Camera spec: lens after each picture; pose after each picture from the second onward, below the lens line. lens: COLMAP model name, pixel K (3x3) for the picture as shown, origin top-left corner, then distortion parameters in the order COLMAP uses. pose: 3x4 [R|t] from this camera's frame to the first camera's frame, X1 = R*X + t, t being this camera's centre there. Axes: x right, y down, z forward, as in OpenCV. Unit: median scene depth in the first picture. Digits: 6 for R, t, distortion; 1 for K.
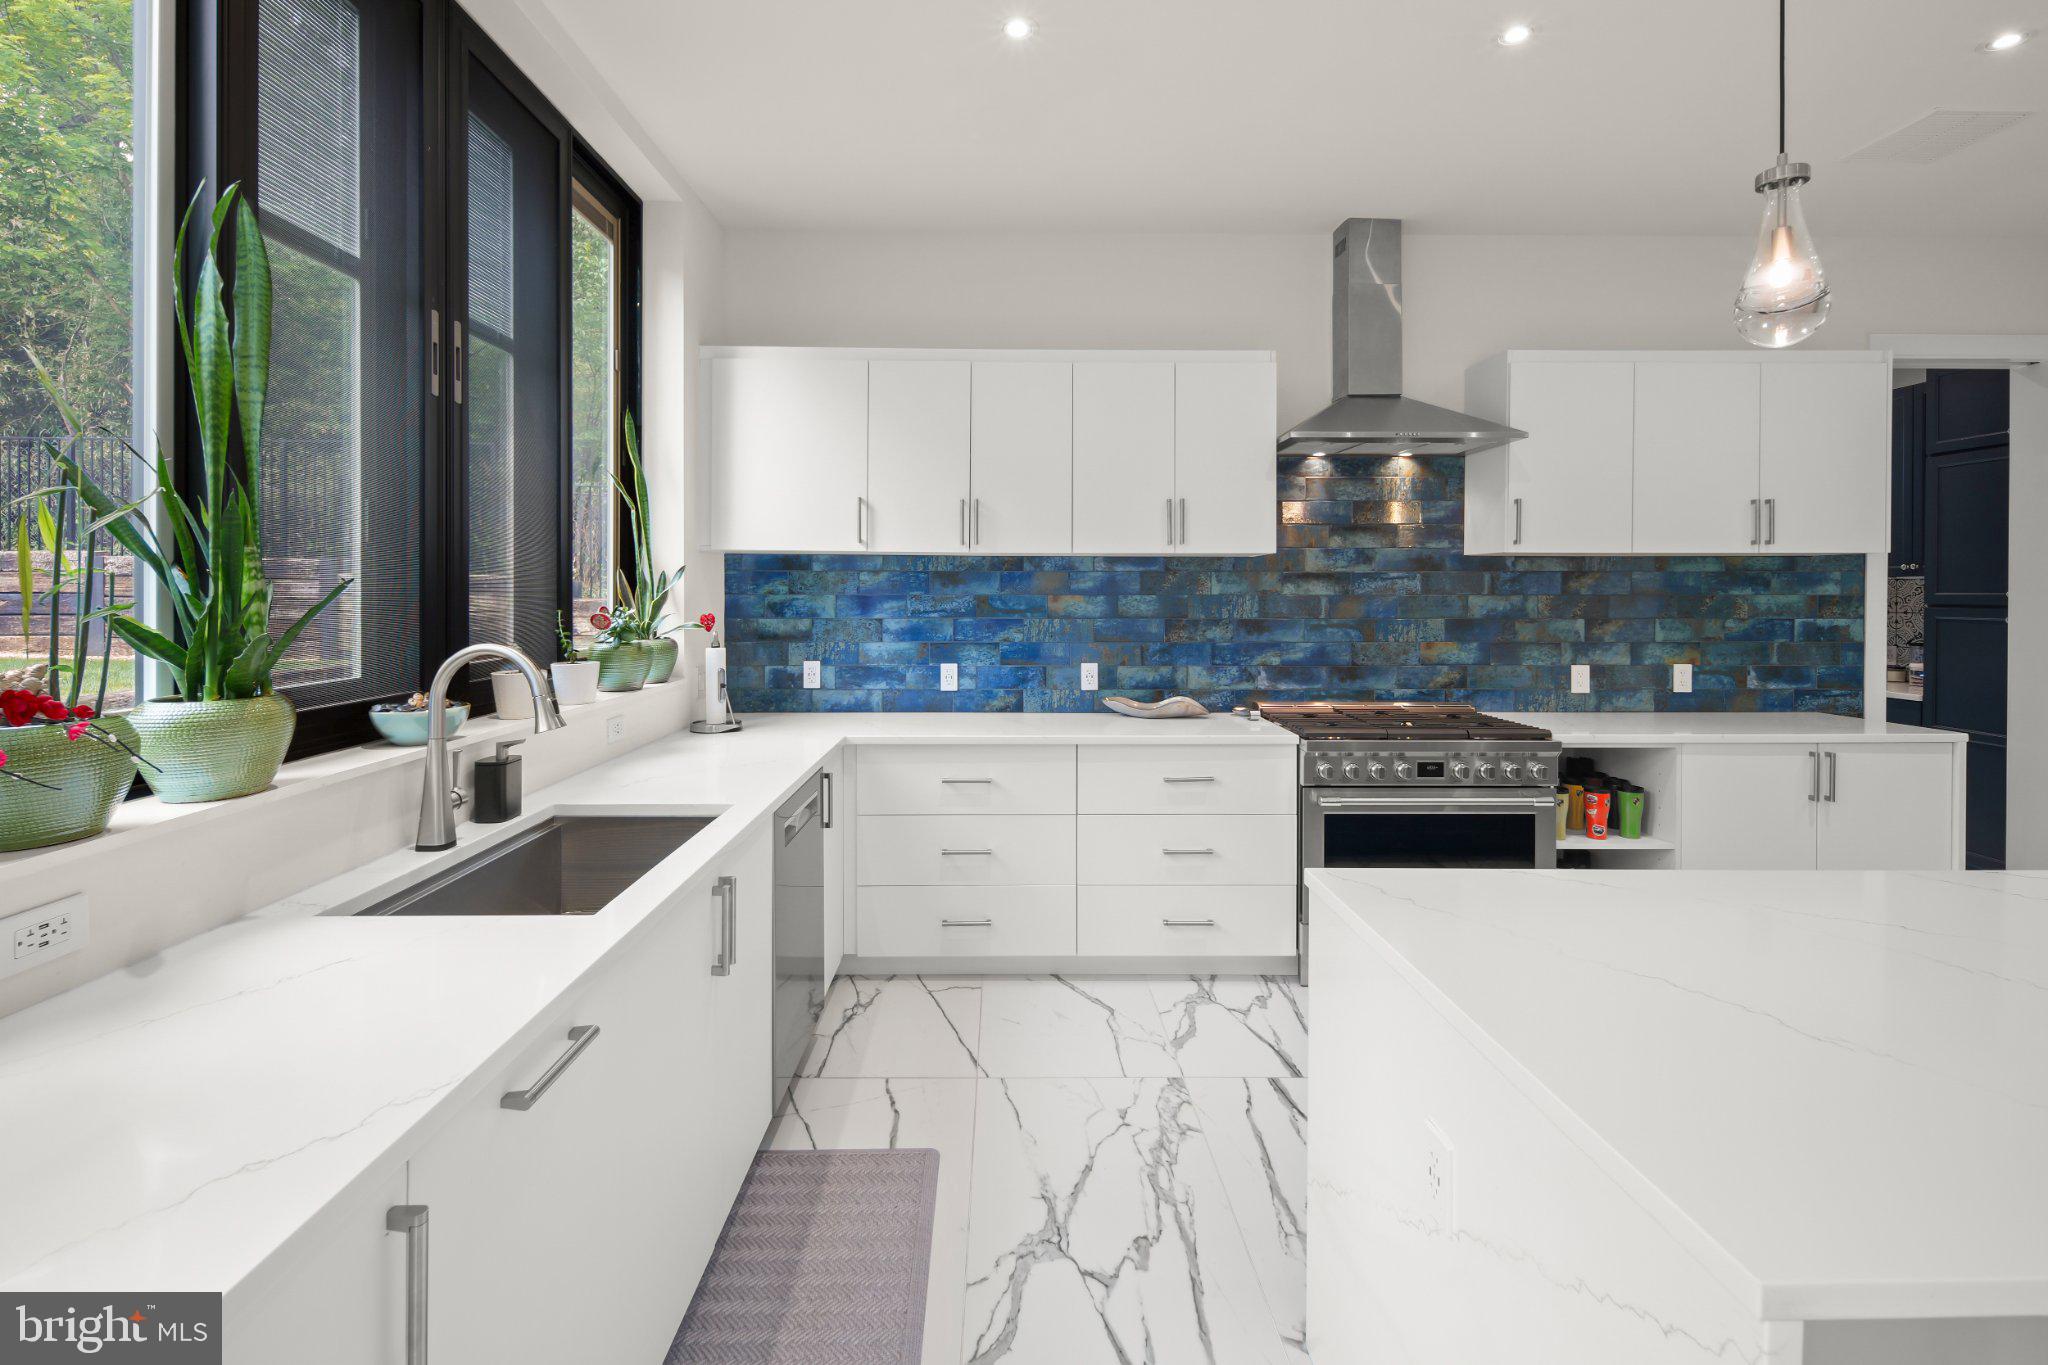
lens RADIAL K [[906.7, 0, 1014.5], [0, 906.7, 600.3], [0, 0, 1]] dist [0.006140, -0.004604]
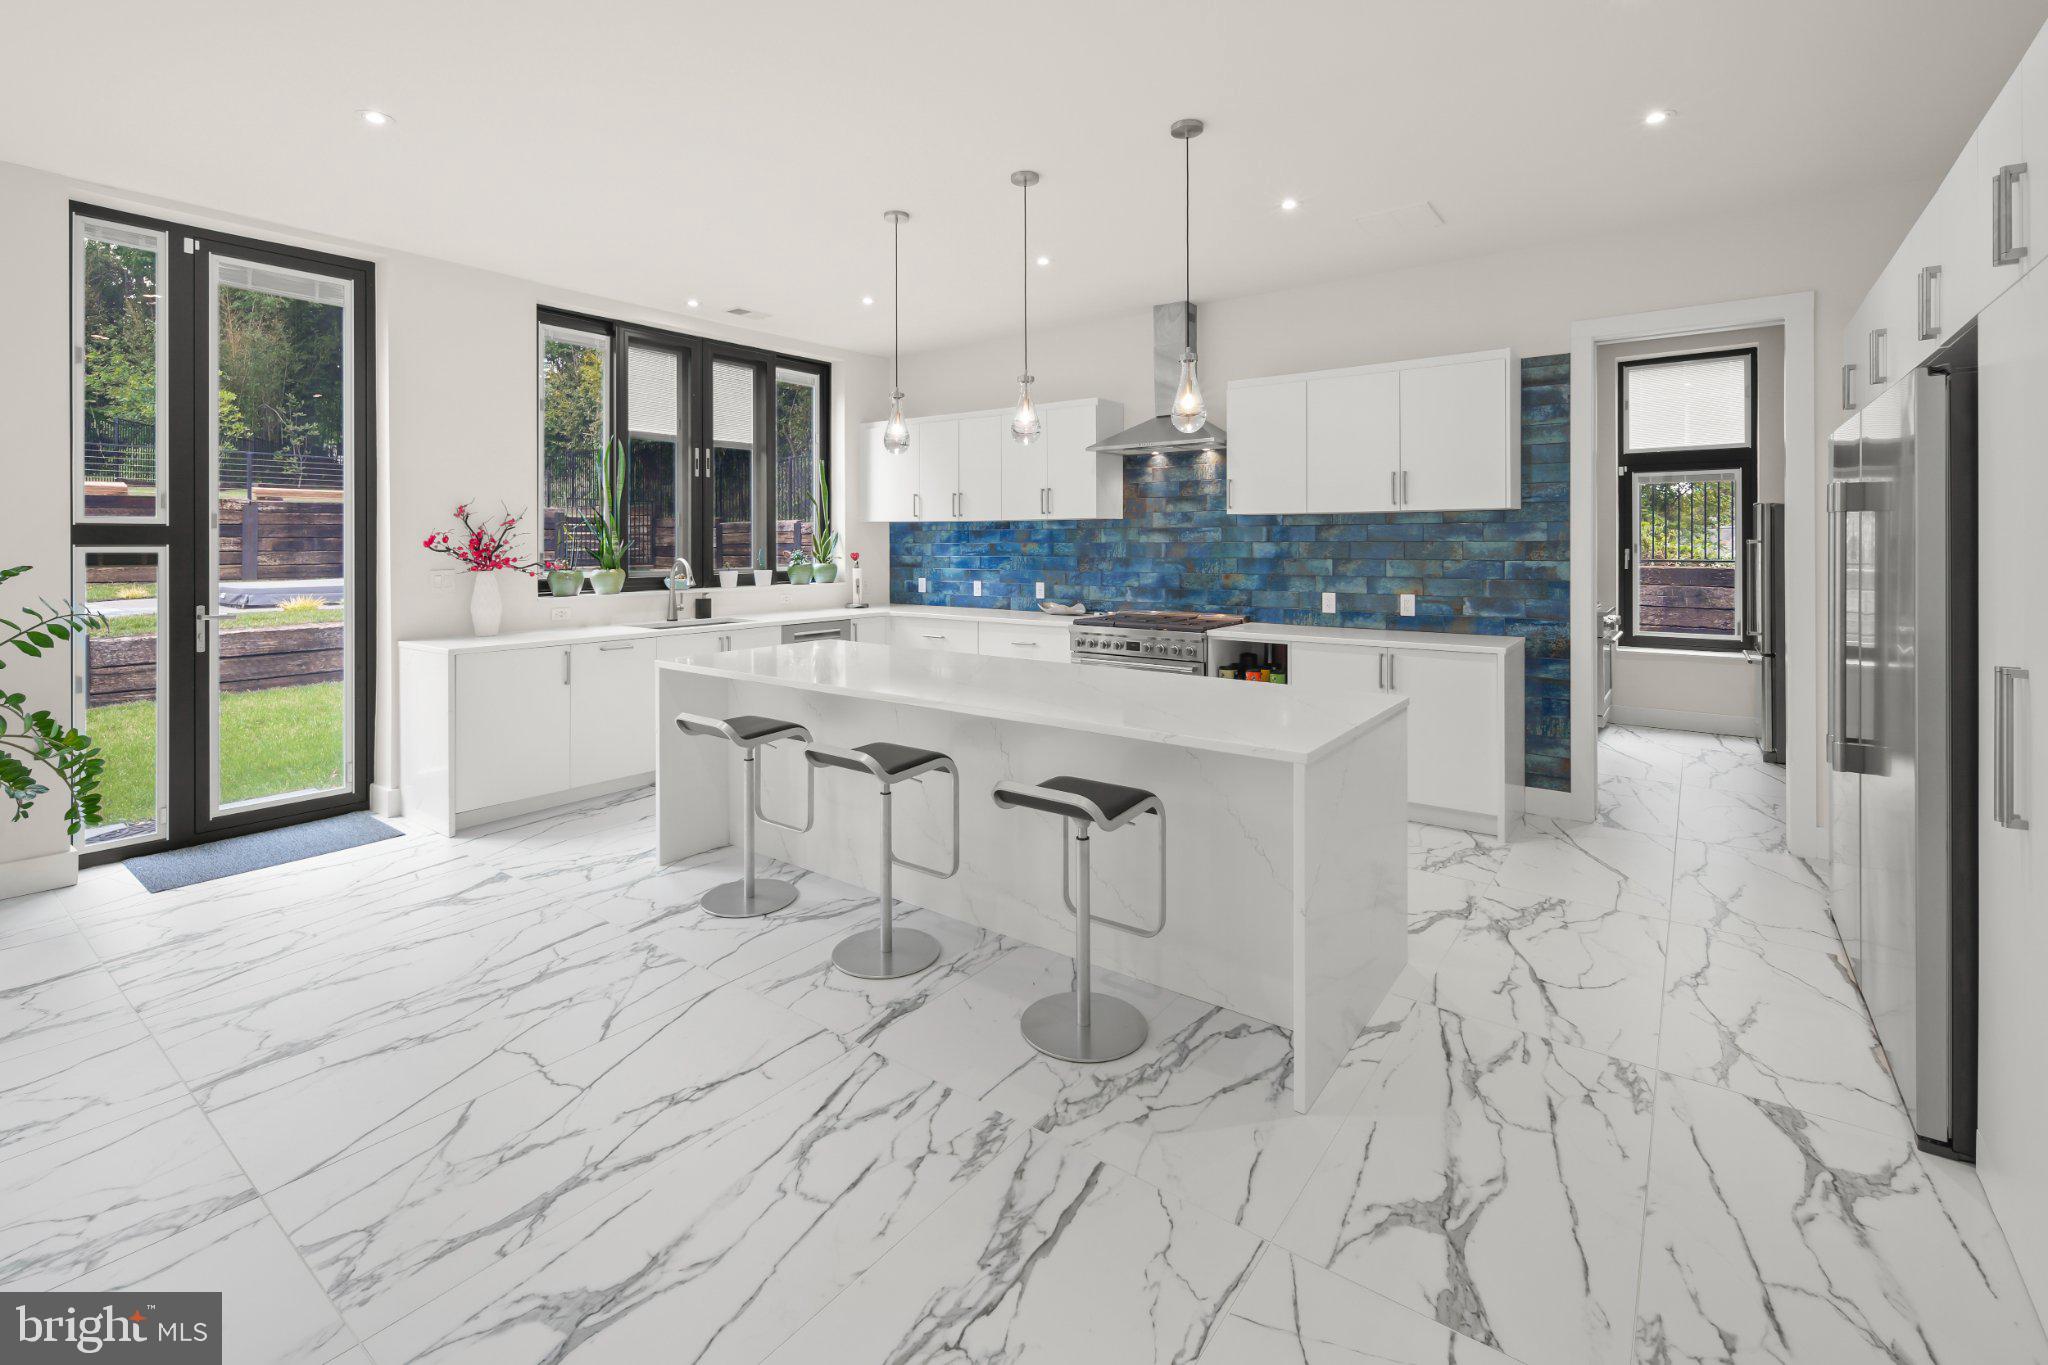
lens RADIAL K [[906.7, 0, 1021.6], [0, 906.7, 543.1], [0, 0, 1]] dist [0.006140, -0.004604]
pose [[0.792018, -0.003100, -0.610490, 1.102159], [-0.001863, 0.999970, -0.007495, 0.007206], [0.610495, 0.007074, 0.791988, -0.382943]]
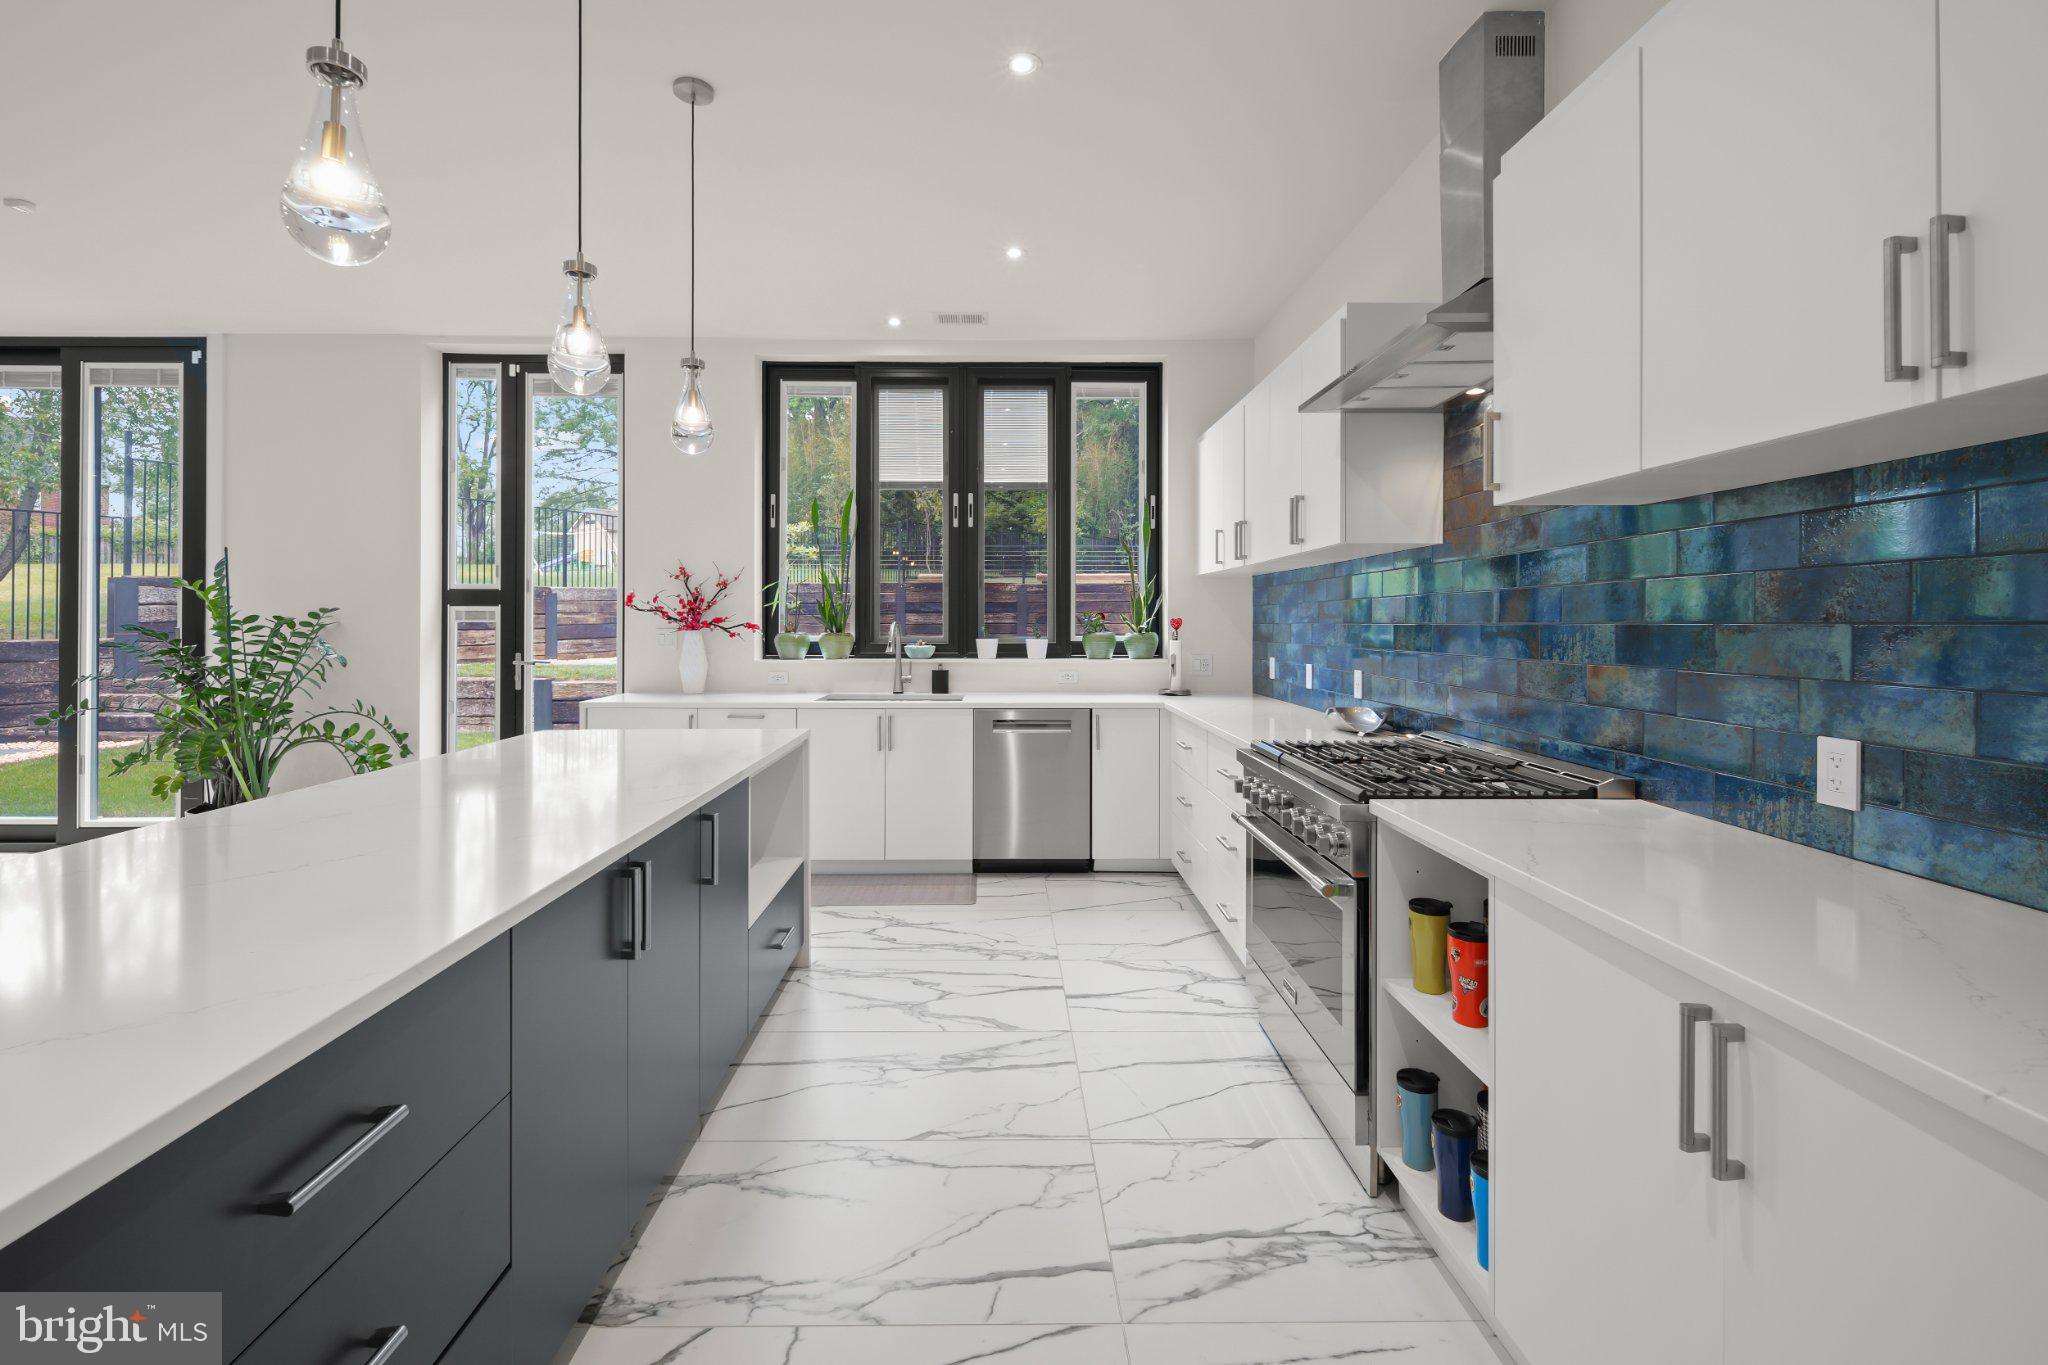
lens RADIAL K [[906.7, 0, 1010.7], [0, 906.7, 620.9], [0, 0, 1]] dist [0.006140, -0.004604]
pose [[-0.001078, -0.003447, -0.999993, 1.034901], [-0.010338, 0.999941, -0.003436, 0.024354], [0.999946, 0.010334, -0.001114, 0.634148]]
